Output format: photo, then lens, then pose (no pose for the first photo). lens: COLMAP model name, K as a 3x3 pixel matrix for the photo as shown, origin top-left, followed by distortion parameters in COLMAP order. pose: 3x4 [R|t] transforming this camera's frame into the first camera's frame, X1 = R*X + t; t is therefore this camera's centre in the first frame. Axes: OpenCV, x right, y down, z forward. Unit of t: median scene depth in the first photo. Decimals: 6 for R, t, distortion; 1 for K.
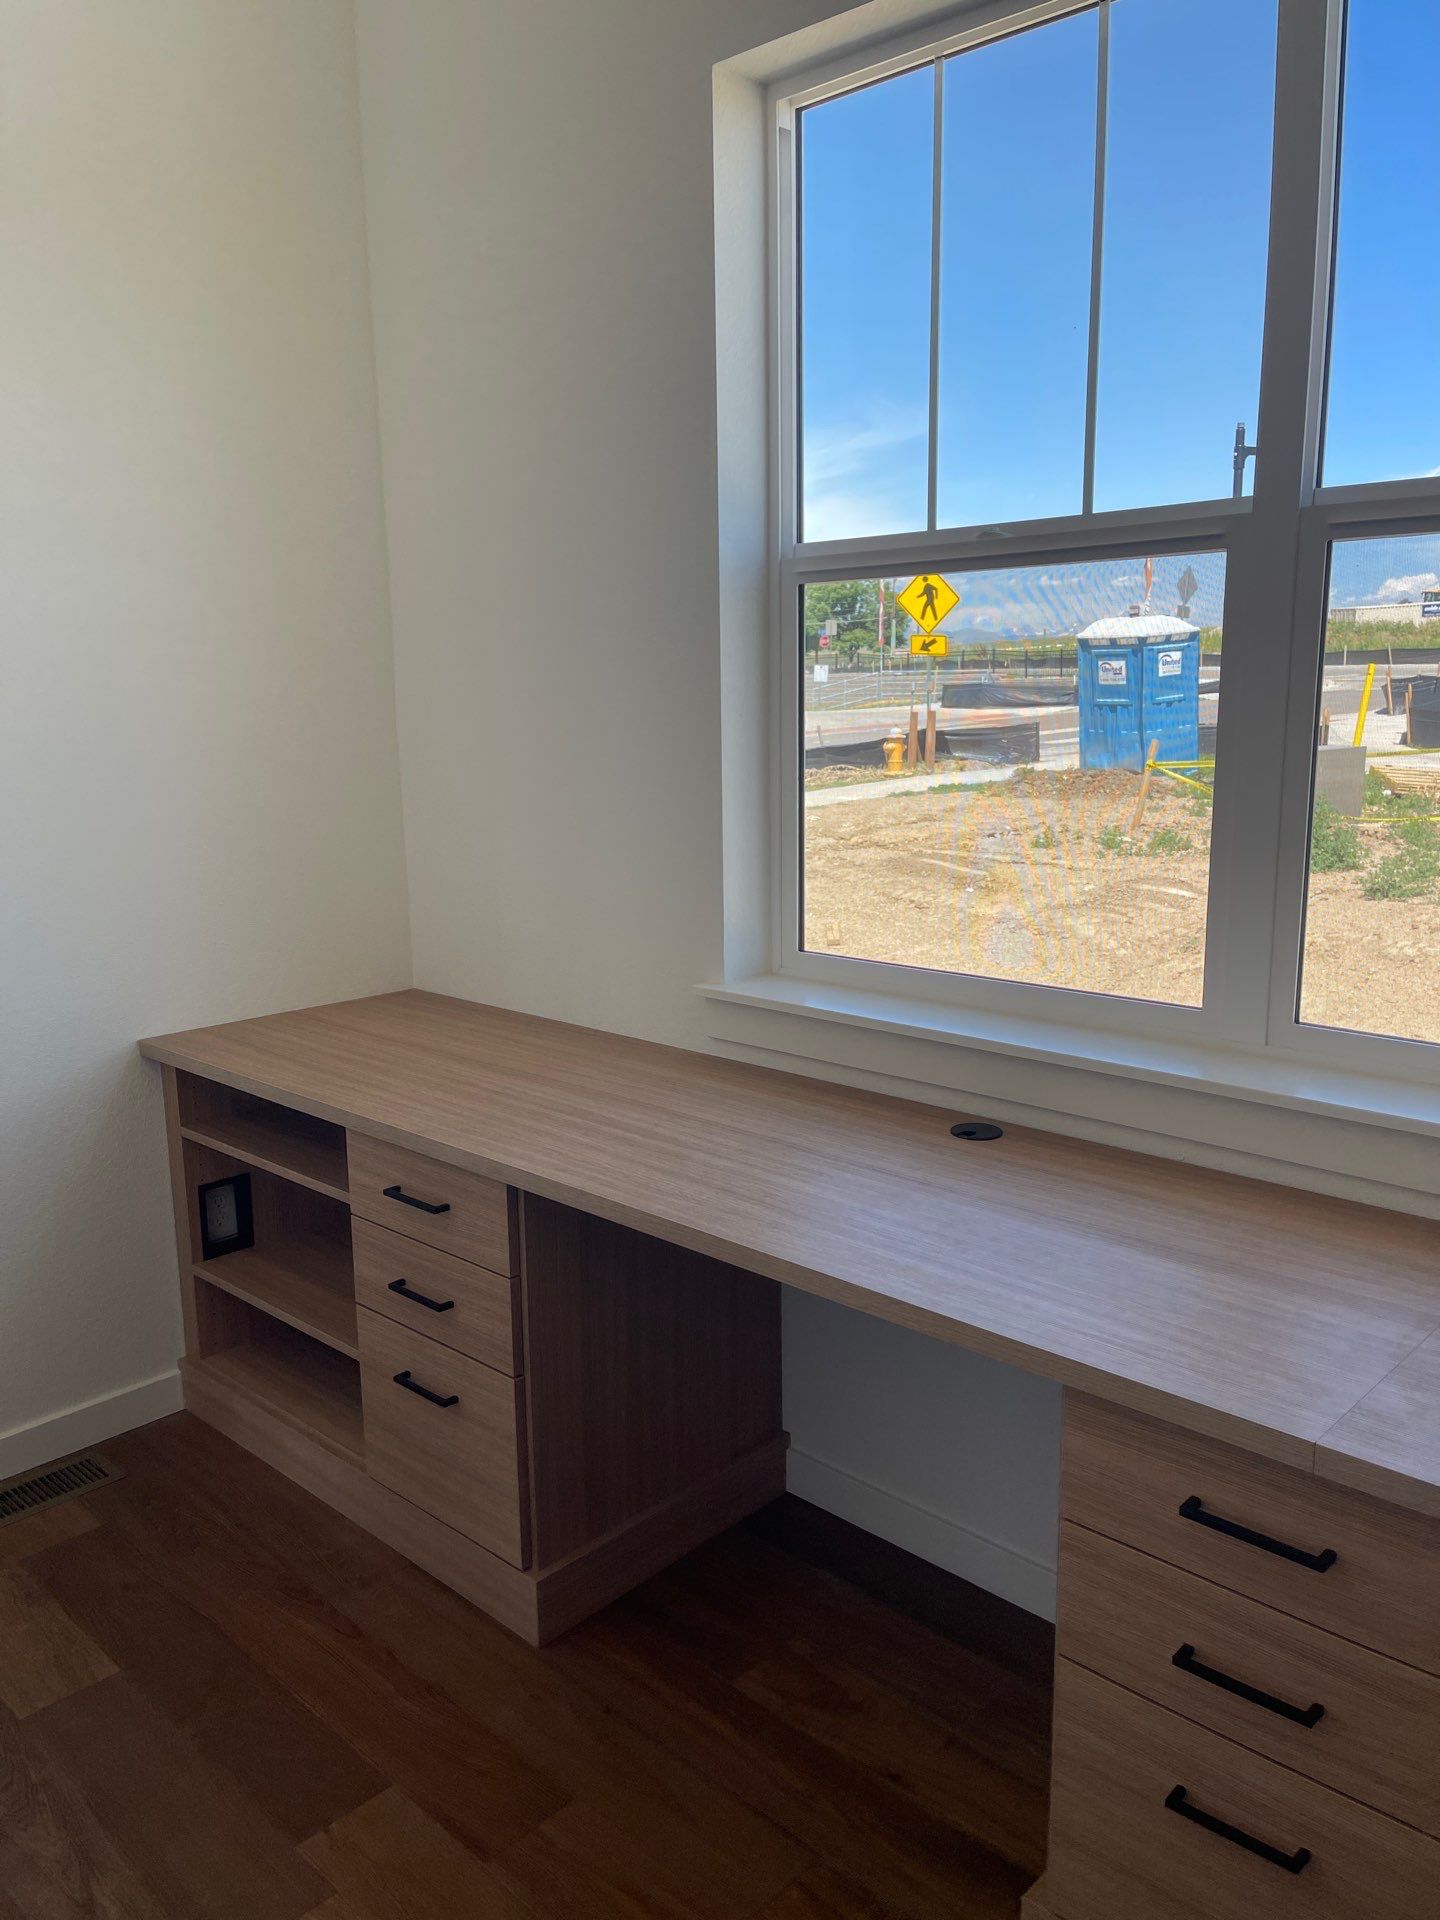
lens RADIAL K [[1473.7, 0, 706.3], [0, 1473.7, 964.7], [0, 0, 1]] dist [0.035257, -0.017537]
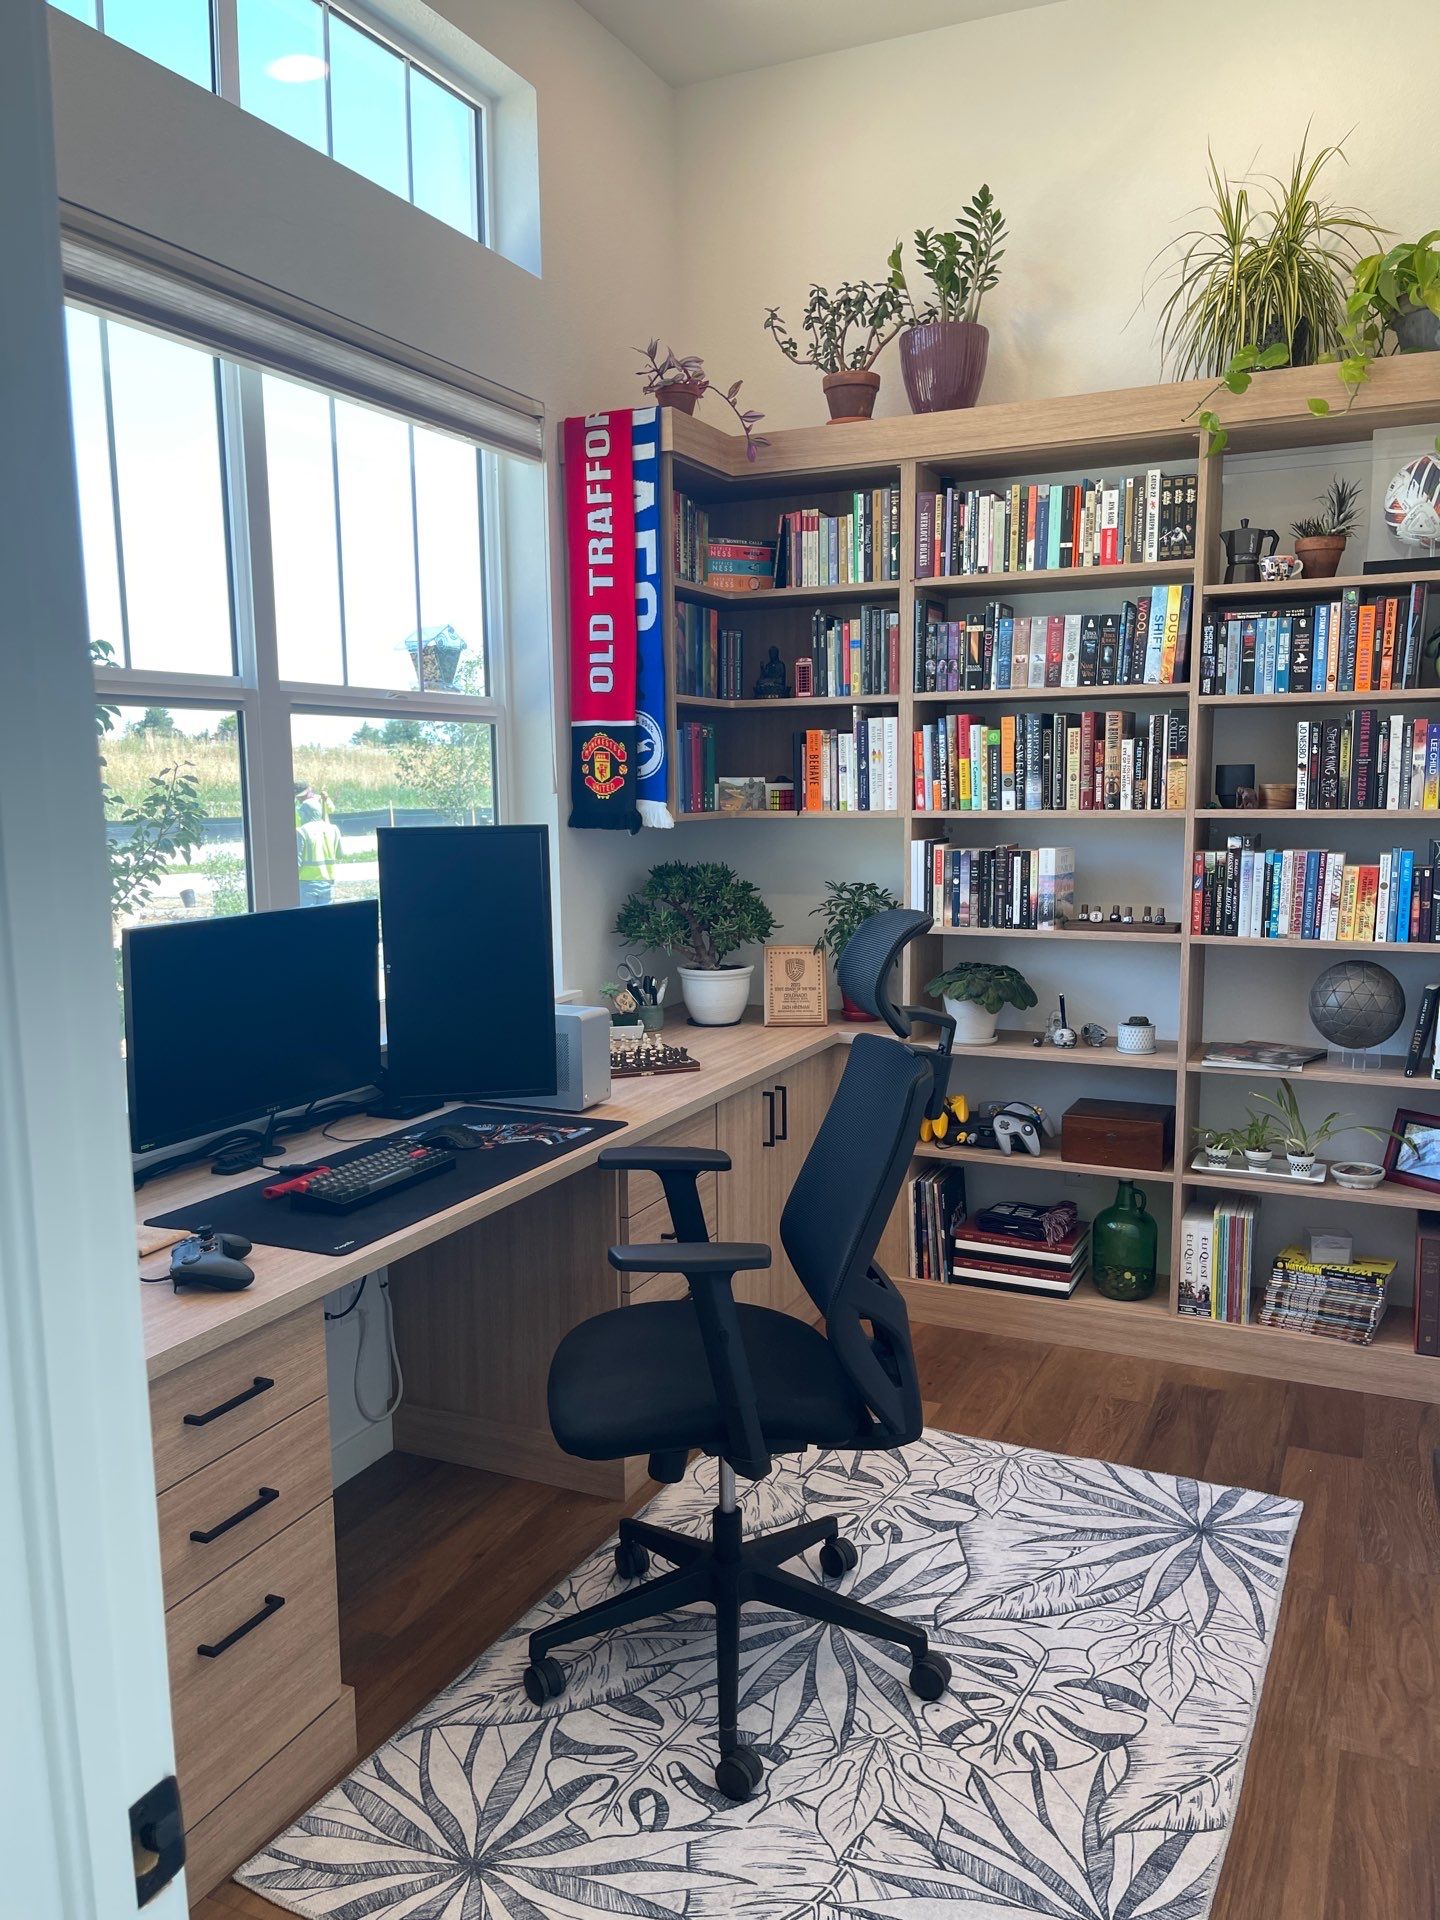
lens RADIAL K [[1458.5, 0, 725.6], [0, 1458.5, 979.9], [0, 0, 1]] dist [0.061878, -0.078440]
pose [[-0.330298, -0.111638, 0.937251, -0.873754], [0.196422, 0.963112, 0.183940, -0.143446], [-0.923213, 0.244852, -0.296186, 0.767795]]
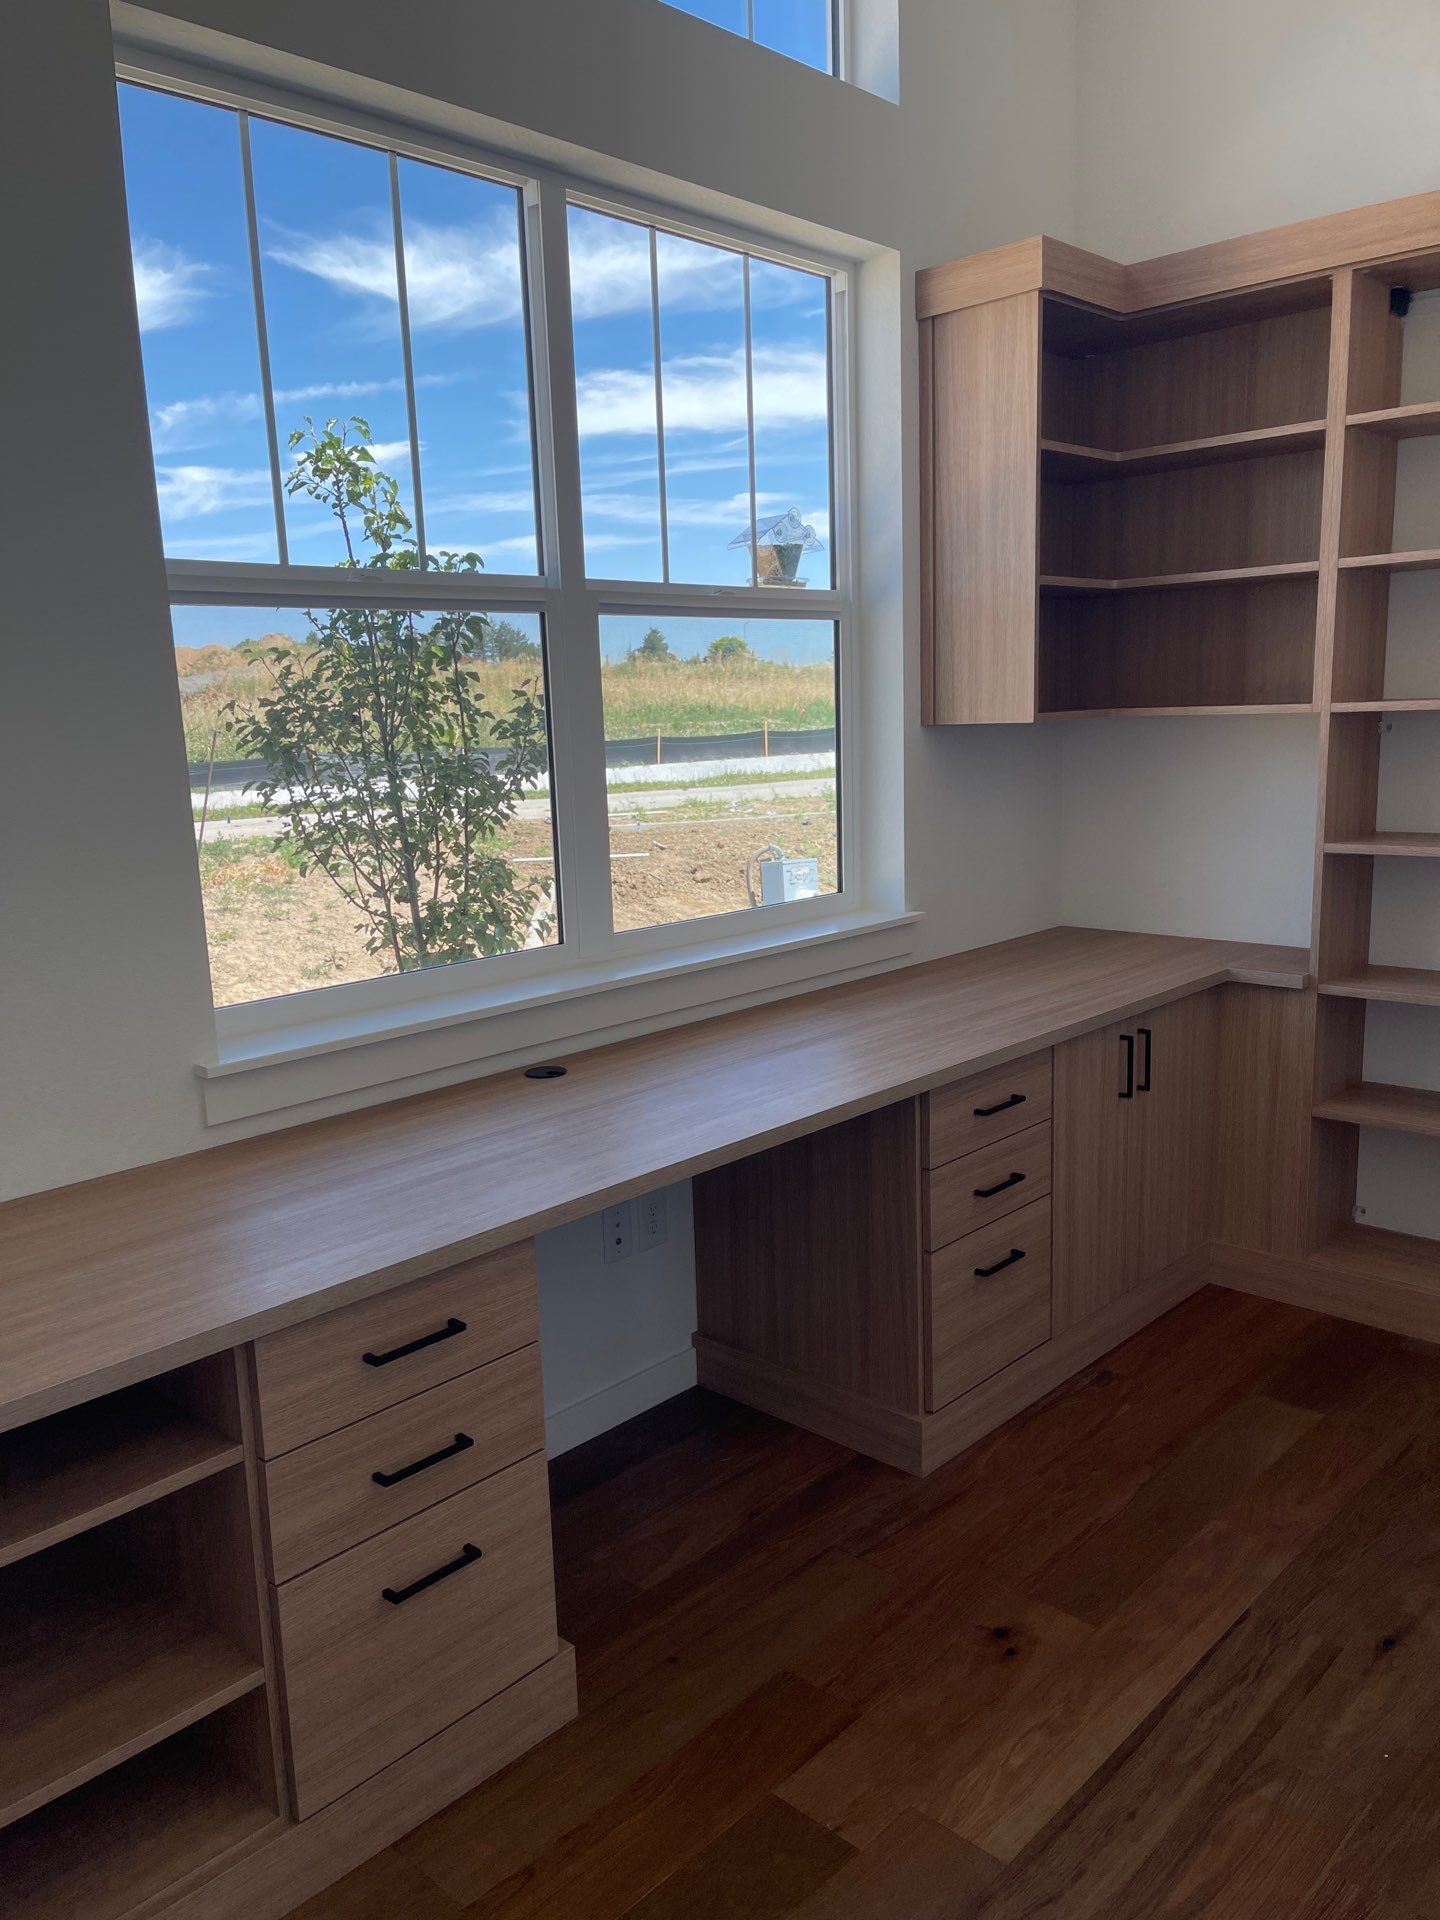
lens RADIAL K [[1458.5, 0, 713.2], [0, 1458.5, 981.0], [0, 0, 1]] dist [0.061878, -0.078440]
pose [[-0.008877, -0.172113, 0.985037, -0.784421], [0.226117, 0.959215, 0.169639, -0.105043], [-0.974060, 0.224239, 0.030403, 0.640633]]
